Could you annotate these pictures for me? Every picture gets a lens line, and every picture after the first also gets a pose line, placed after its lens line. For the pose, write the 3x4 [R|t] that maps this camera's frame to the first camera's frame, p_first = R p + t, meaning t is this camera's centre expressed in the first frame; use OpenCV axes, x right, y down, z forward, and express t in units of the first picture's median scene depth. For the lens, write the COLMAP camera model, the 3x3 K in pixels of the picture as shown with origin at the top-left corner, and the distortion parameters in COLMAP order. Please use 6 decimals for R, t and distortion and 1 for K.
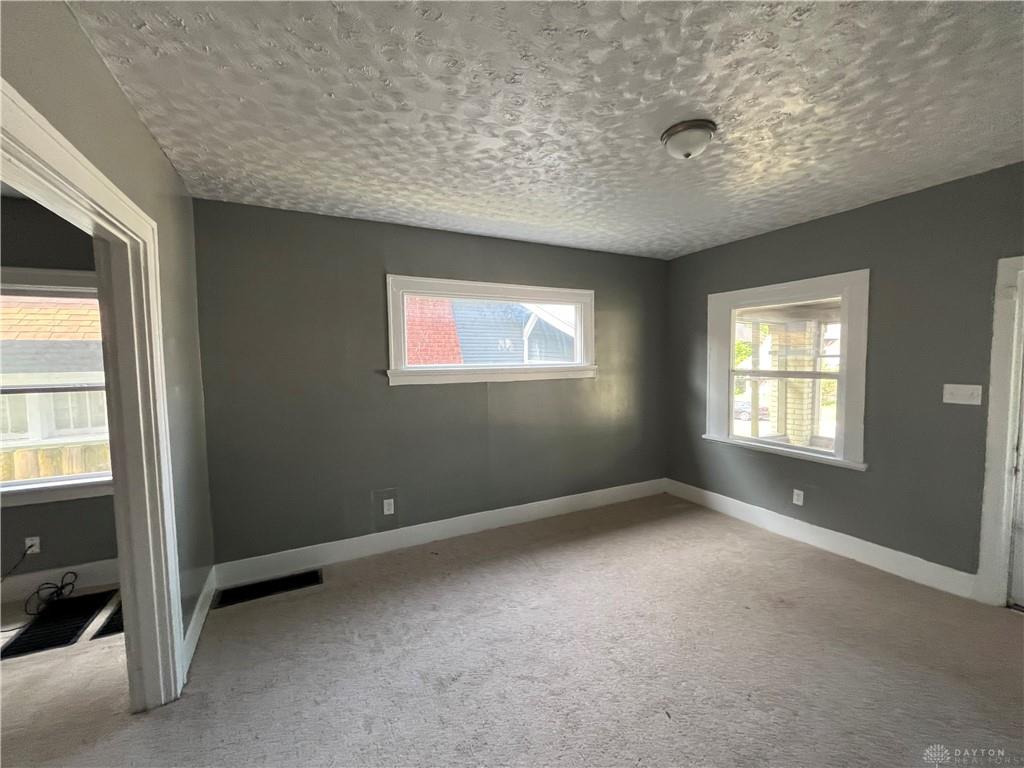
lens RADIAL K [[411.9, 0, 511.4], [0, 411.9, 380.2], [0, 0, 1]] dist [-0.001798, -0.000979]
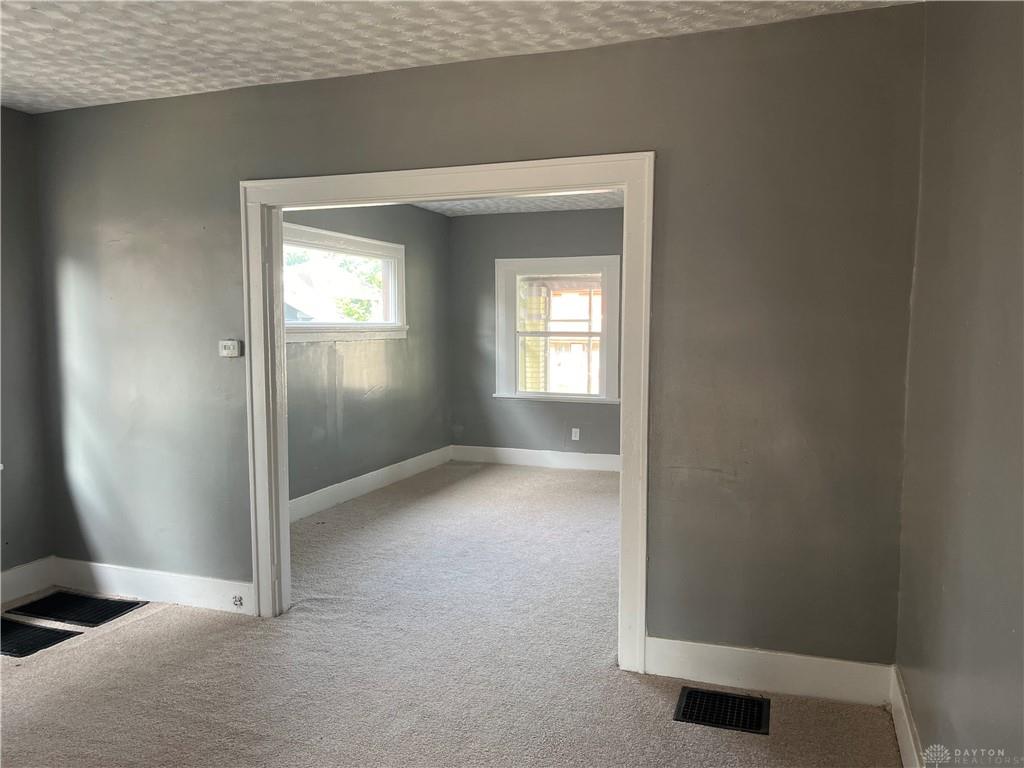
lens RADIAL K [[770.2, 0, 520.8], [0, 770.2, 389.0], [0, 0, 1]] dist [0.033932, -0.039282]
pose [[0.723484, -0.044674, 0.688895, -0.863546], [0.024710, 0.998940, 0.038829, 0.048562], [-0.689899, -0.011069, 0.723821, -0.475728]]
